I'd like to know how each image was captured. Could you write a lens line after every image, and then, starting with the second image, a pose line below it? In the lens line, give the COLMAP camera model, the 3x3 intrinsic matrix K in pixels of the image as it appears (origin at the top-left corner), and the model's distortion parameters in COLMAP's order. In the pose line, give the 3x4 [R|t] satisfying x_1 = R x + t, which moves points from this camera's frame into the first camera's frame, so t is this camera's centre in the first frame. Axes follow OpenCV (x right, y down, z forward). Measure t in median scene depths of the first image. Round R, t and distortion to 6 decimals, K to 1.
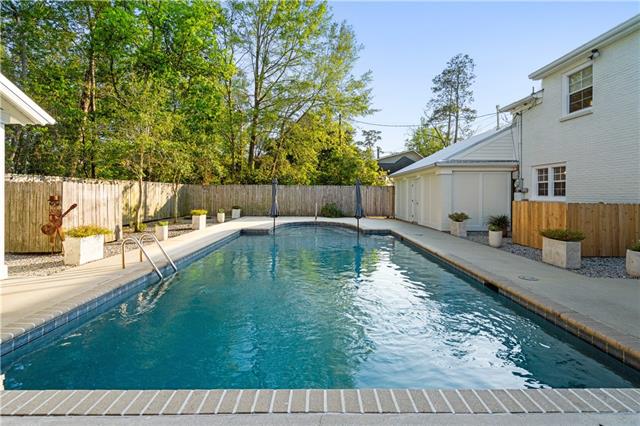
lens RADIAL K [[294.4, 0, 318.6], [0, 294.4, 199.7], [0, 0, 1]] dist [0.004217, 0.000175]
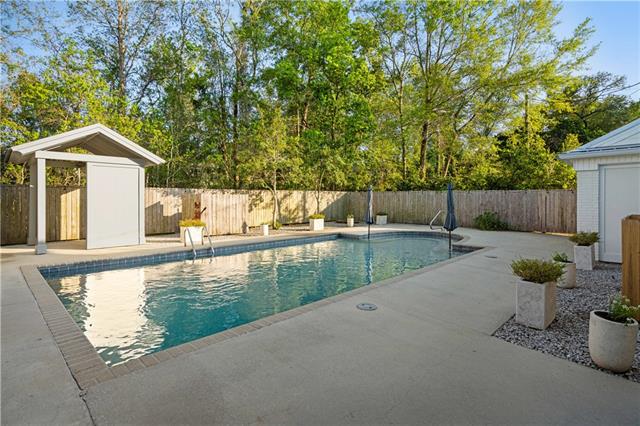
lens RADIAL K [[314.1, 0, 320.4], [0, 314.1, 206.7], [0, 0, 1]] dist [-0.000683, 0.000053]
pose [[0.721856, 0.016546, -0.691845, 0.452770], [-0.013826, 0.999859, 0.009487, -0.006821], [0.691905, 0.002717, 0.721983, 0.105466]]
